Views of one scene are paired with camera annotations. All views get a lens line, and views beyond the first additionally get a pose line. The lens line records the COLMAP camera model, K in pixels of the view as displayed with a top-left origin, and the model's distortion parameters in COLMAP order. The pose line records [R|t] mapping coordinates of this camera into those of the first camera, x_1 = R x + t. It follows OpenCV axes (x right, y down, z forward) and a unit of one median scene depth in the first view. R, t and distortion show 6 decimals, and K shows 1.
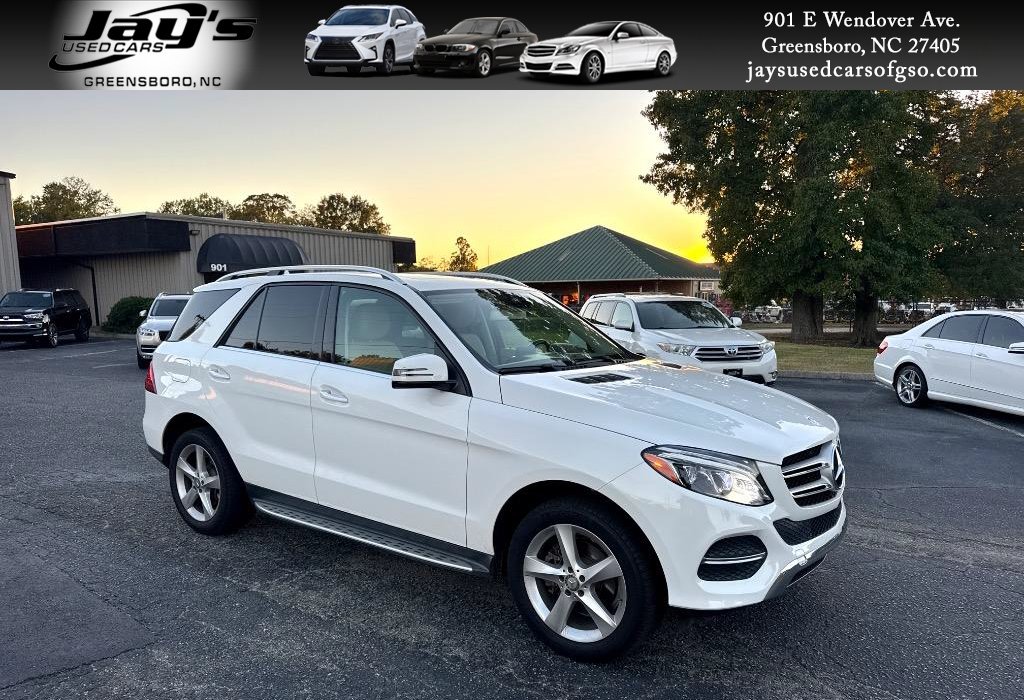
lens RADIAL K [[742.8, 0, 511.8], [0, 742.8, 351.1], [0, 0, 1]] dist [-0.003123, -0.001647]
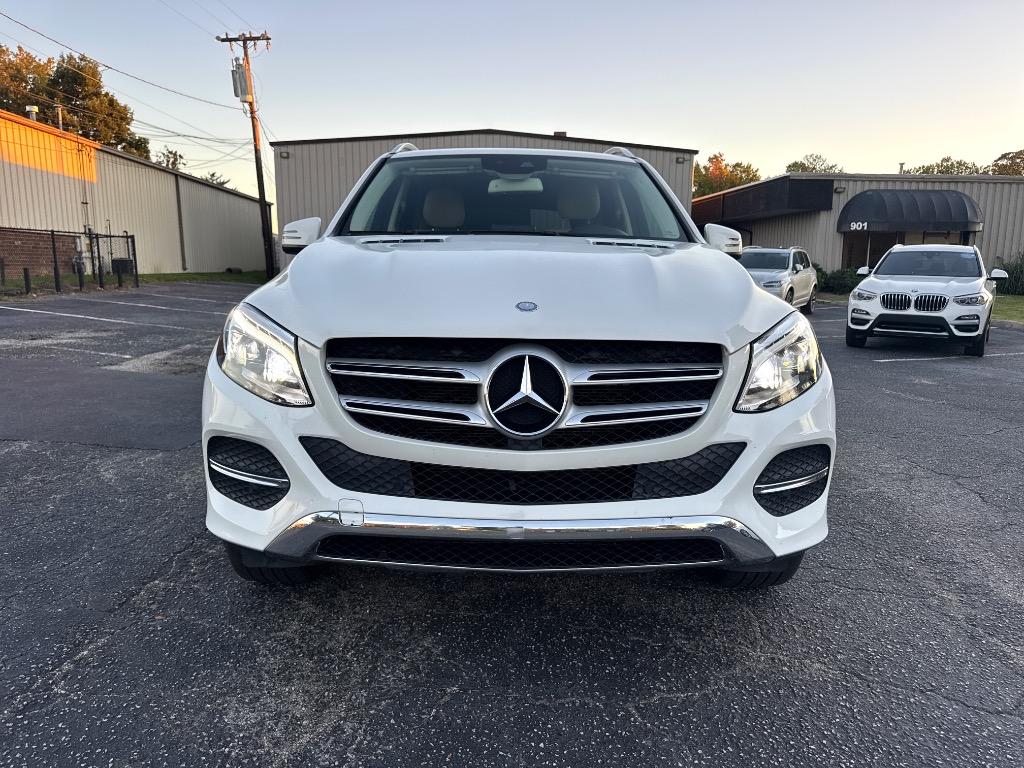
lens RADIAL K [[735.4, 0, 509.6], [0, 735.4, 385.0], [0, 0, 1]] dist [0.019114, -0.022886]
pose [[0.615911, 0.131353, -0.776788, 0.084500], [-0.067223, 0.991169, 0.114304, 0.009559], [0.784943, -0.018183, 0.619302, 0.068814]]
